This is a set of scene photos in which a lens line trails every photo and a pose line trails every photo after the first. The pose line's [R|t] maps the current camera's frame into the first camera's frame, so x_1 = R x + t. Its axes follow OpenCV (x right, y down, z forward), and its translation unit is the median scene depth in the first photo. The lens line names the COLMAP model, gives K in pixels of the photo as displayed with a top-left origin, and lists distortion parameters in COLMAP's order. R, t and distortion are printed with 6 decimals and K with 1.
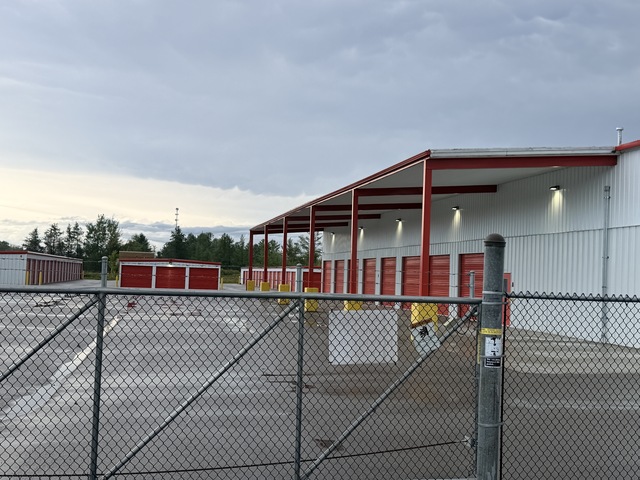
lens RADIAL K [[747.2, 0, 320.0], [0, 747.2, 240.0], [0, 0, 1]] dist [0.157077, -0.002435]
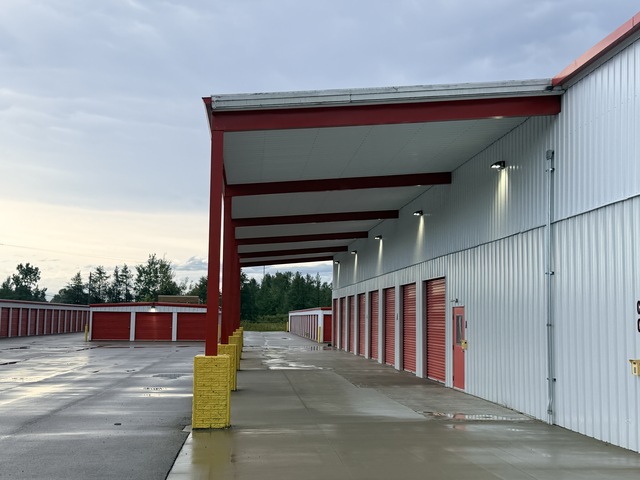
lens RADIAL K [[854.2, 0, 320.0], [0, 854.2, 240.0], [0, 0, 1]] dist [0.191028, 0.011921]
pose [[0.989700, -0.037550, -0.138141, 0.104393], [0.031227, 0.998375, -0.047660, 0.008270], [0.139707, 0.042855, 0.989265, 0.117320]]
